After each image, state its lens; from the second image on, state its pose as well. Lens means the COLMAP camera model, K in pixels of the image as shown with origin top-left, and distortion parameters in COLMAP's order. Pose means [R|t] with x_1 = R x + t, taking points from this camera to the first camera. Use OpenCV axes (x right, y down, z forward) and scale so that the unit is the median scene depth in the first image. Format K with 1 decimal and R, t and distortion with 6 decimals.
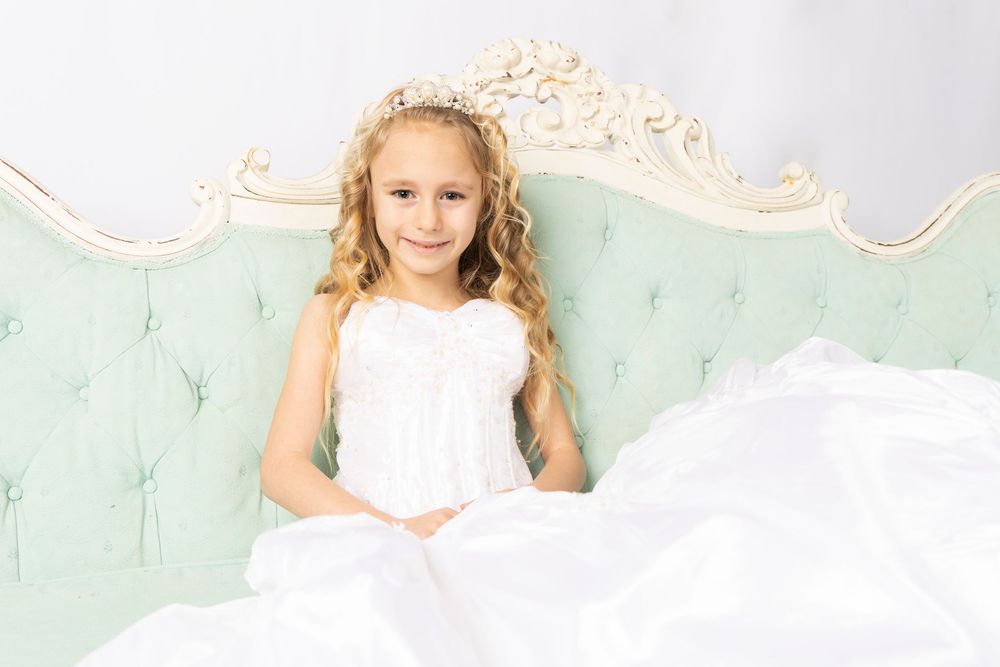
lens RADIAL K [[939.1, 0, 501.4], [0, 939.1, 344.6], [0, 0, 1]] dist [0.003303, 0.006371]
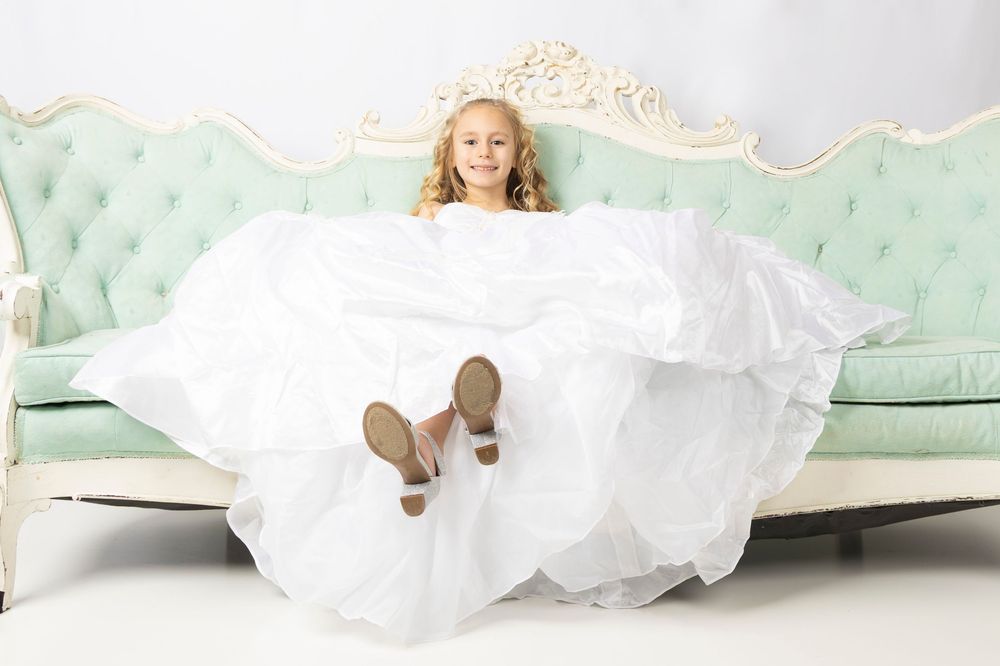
lens RADIAL K [[1193.2, 0, 568.2], [0, 1193.2, 256.7], [0, 0, 1]] dist [0.004408, -0.008089]
pose [[0.975612, 0.010784, -0.219237, 0.524862], [-0.029438, 0.996198, -0.081996, 0.208291], [0.217519, 0.086450, 0.972220, -0.943065]]
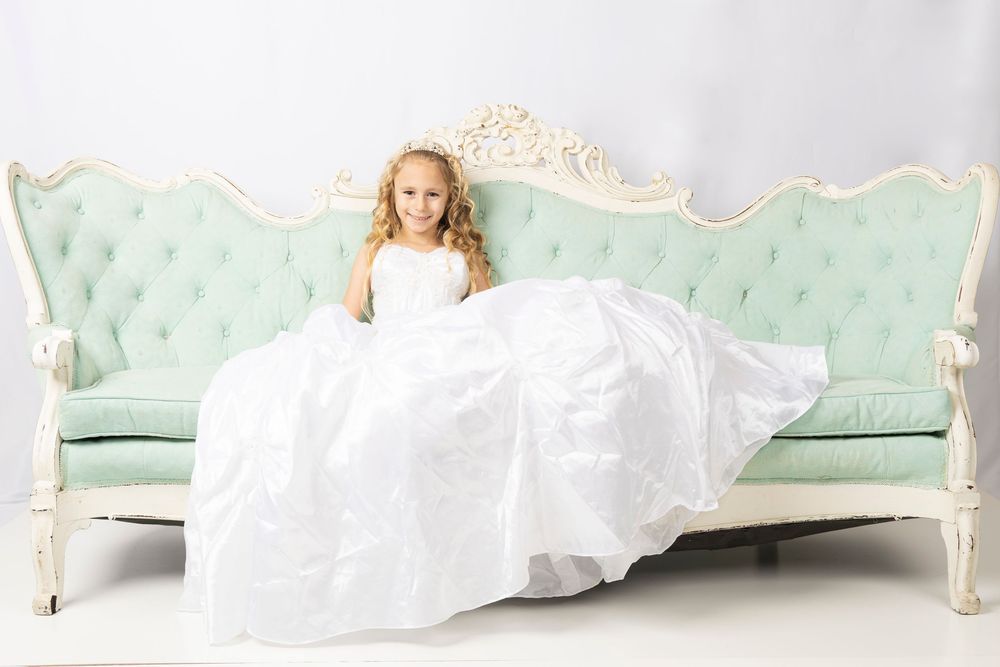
lens RADIAL K [[1200.3, 0, 502.8], [0, 1200.3, 352.8], [0, 0, 1]] dist [0.020116, 0.024960]
pose [[0.975532, 0.026295, -0.218281, 0.549565], [-0.027596, 0.999615, -0.002914, 0.150313], [0.218121, 0.008866, 0.975882, -1.211562]]
